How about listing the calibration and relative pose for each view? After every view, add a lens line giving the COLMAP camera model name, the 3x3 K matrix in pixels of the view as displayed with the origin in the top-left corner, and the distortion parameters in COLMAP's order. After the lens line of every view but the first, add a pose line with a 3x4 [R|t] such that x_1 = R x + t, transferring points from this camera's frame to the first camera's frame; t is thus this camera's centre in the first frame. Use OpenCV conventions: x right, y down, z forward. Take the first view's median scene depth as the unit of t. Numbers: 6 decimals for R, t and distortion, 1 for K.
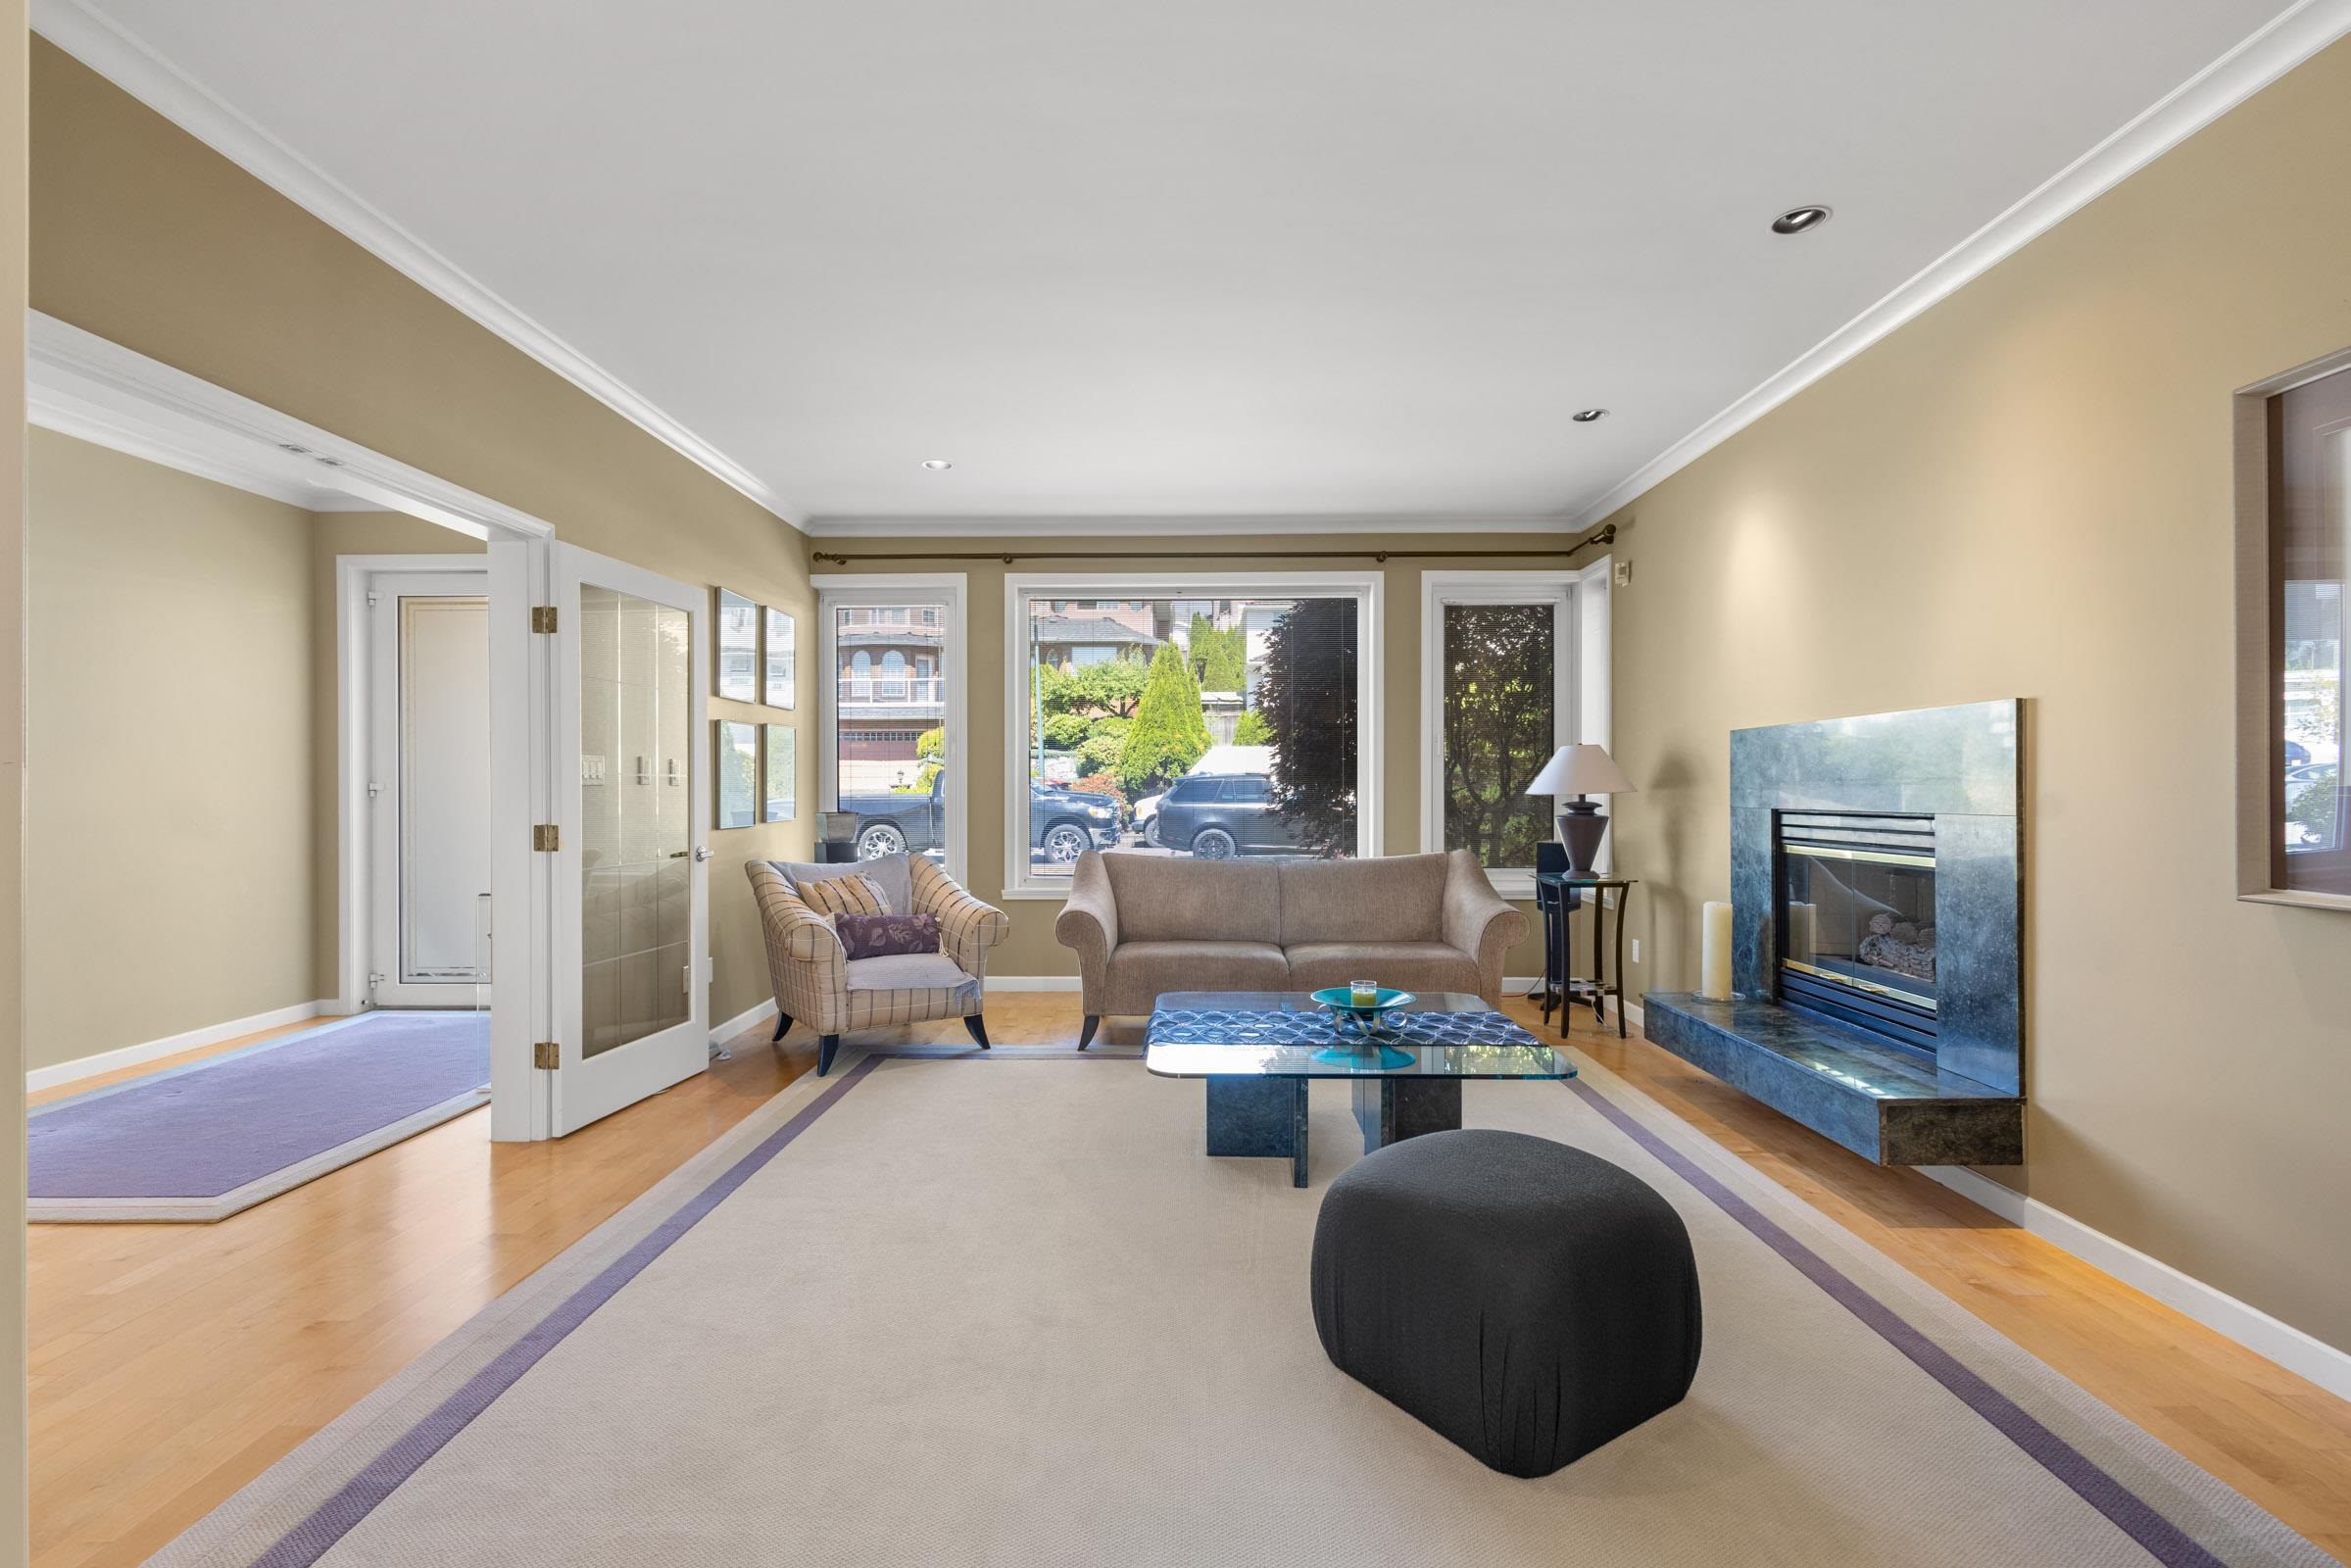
lens RADIAL K [[1092.5, 0, 1179.4], [0, 1092.5, 786.1], [0, 0, 1]] dist [0.019729, -0.000378]
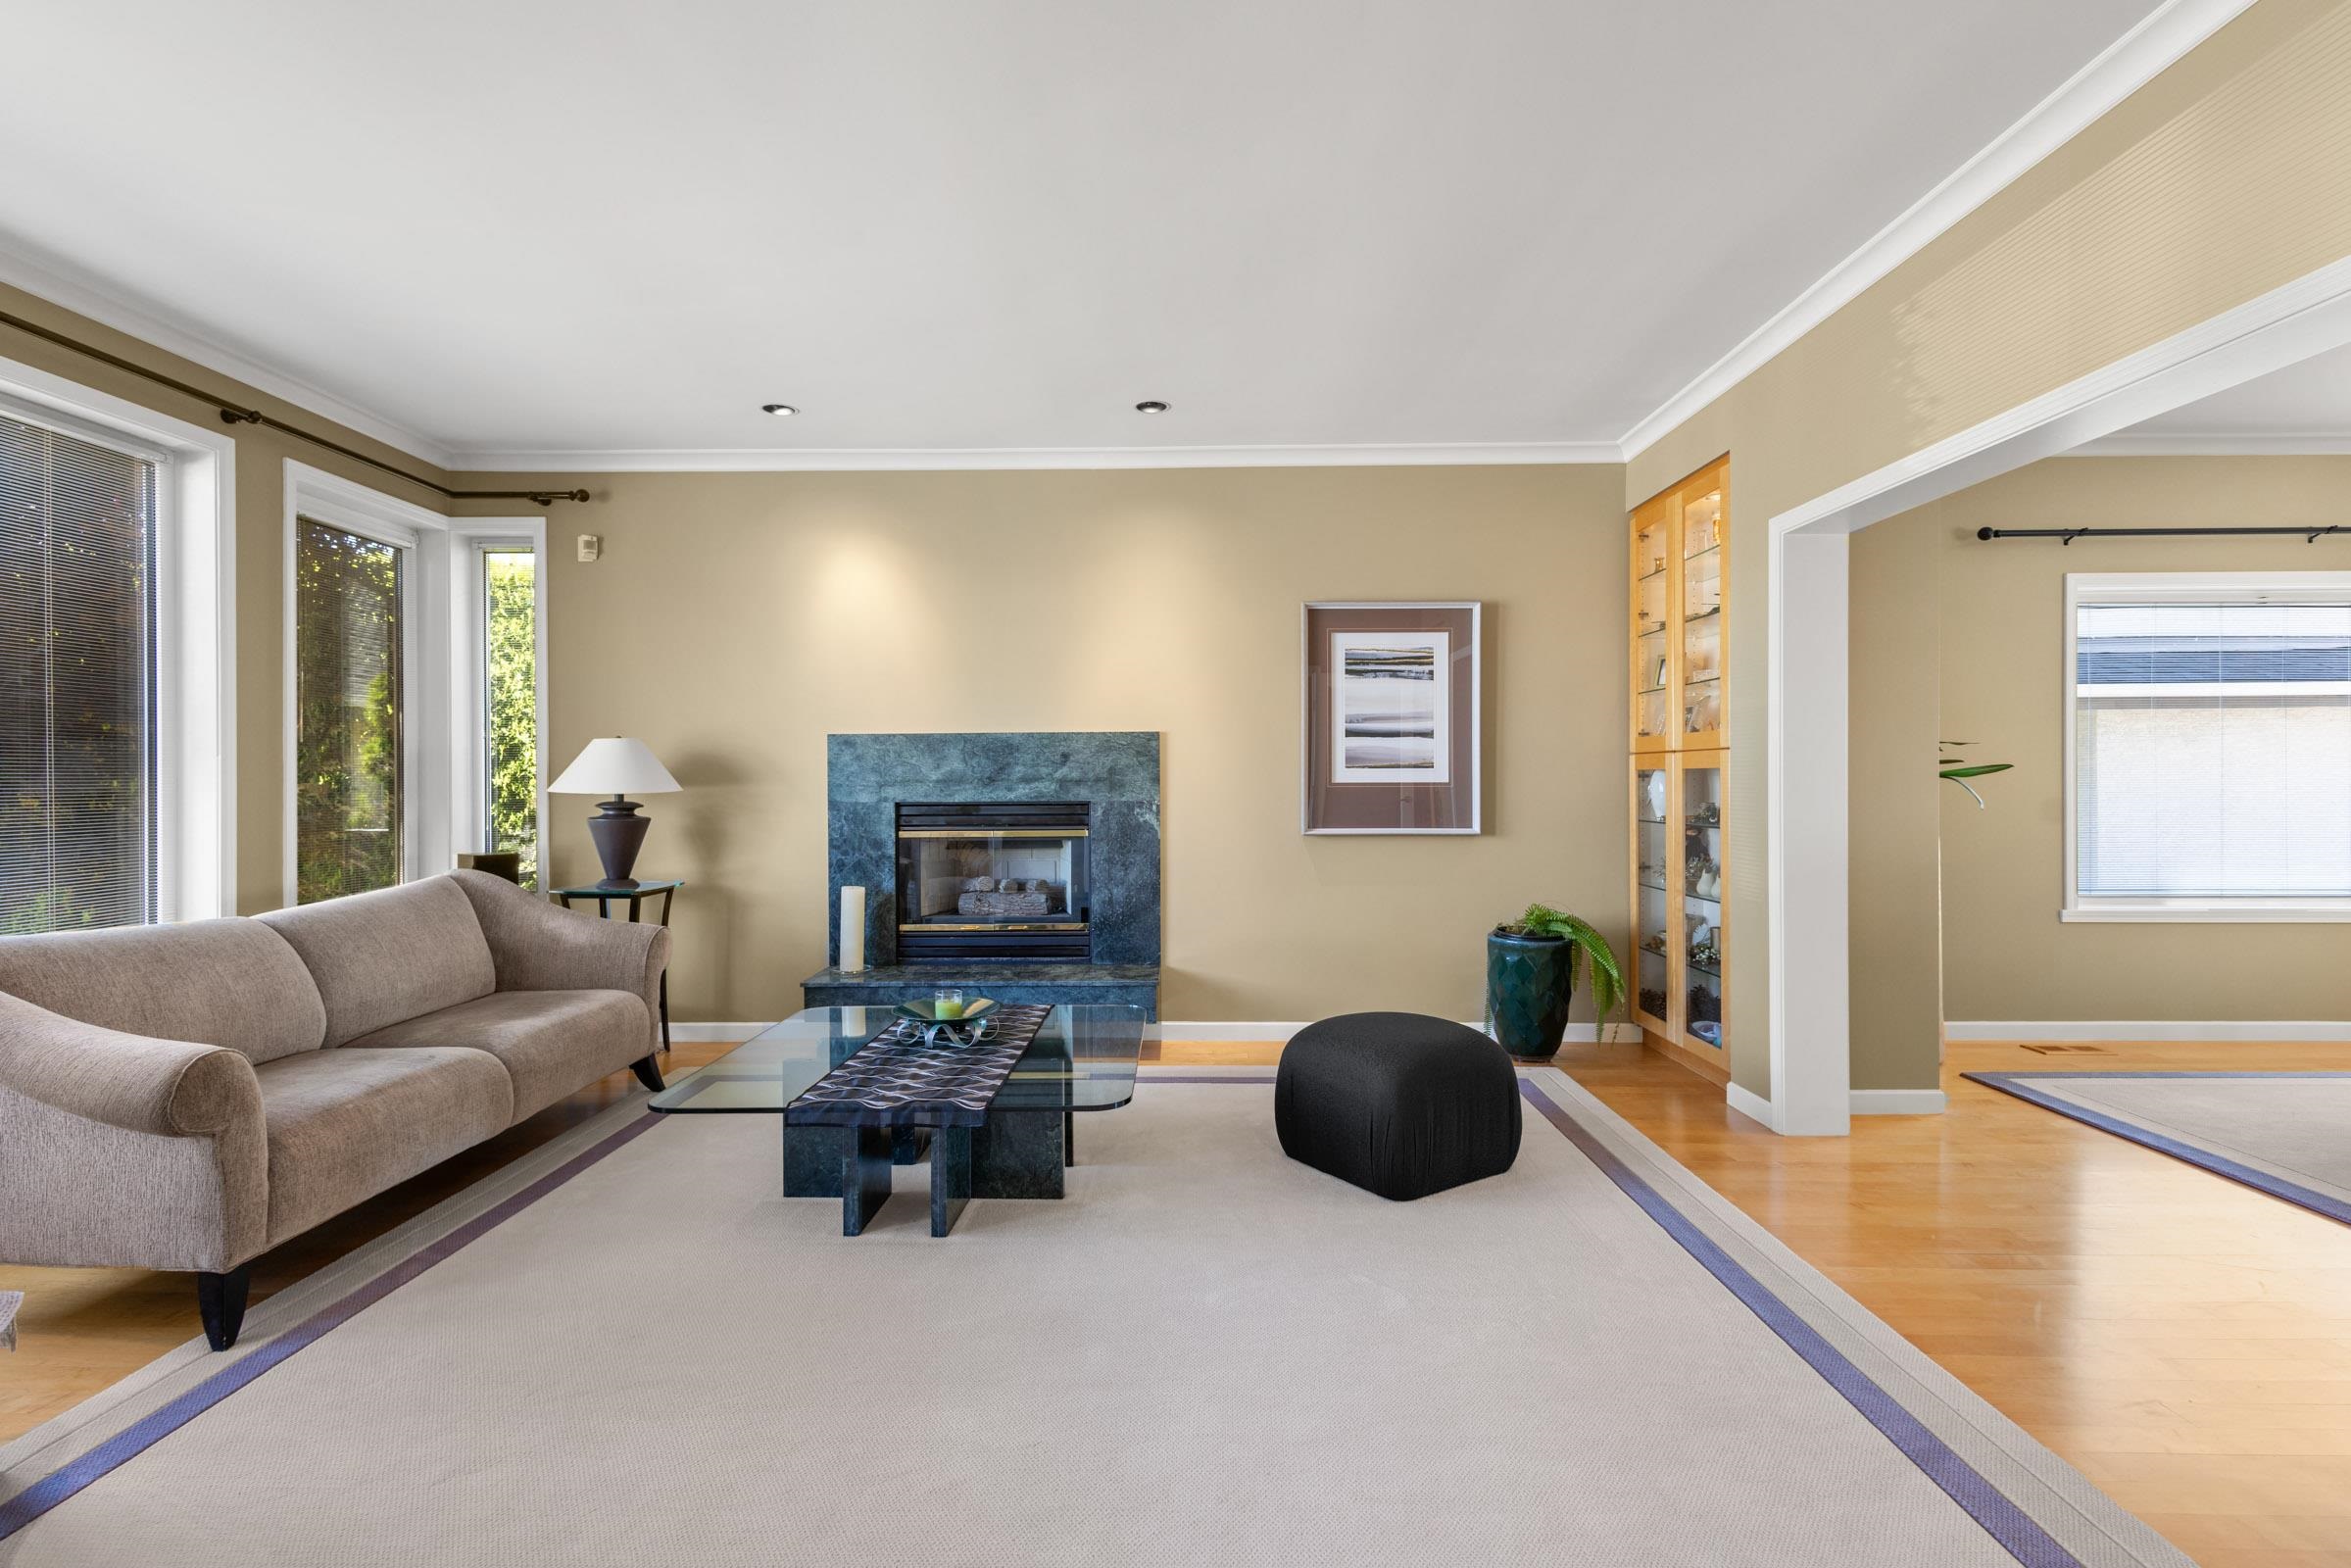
lens RADIAL K [[1092.5, 0, 1178.8], [0, 1092.5, 783.1], [0, 0, 1]] dist [0.019729, -0.000378]
pose [[0.000974, 0.004698, 0.999988, -0.522349], [0.006418, 0.999968, -0.004704, 0.005899], [-0.999979, 0.006423, 0.000944, 0.551462]]
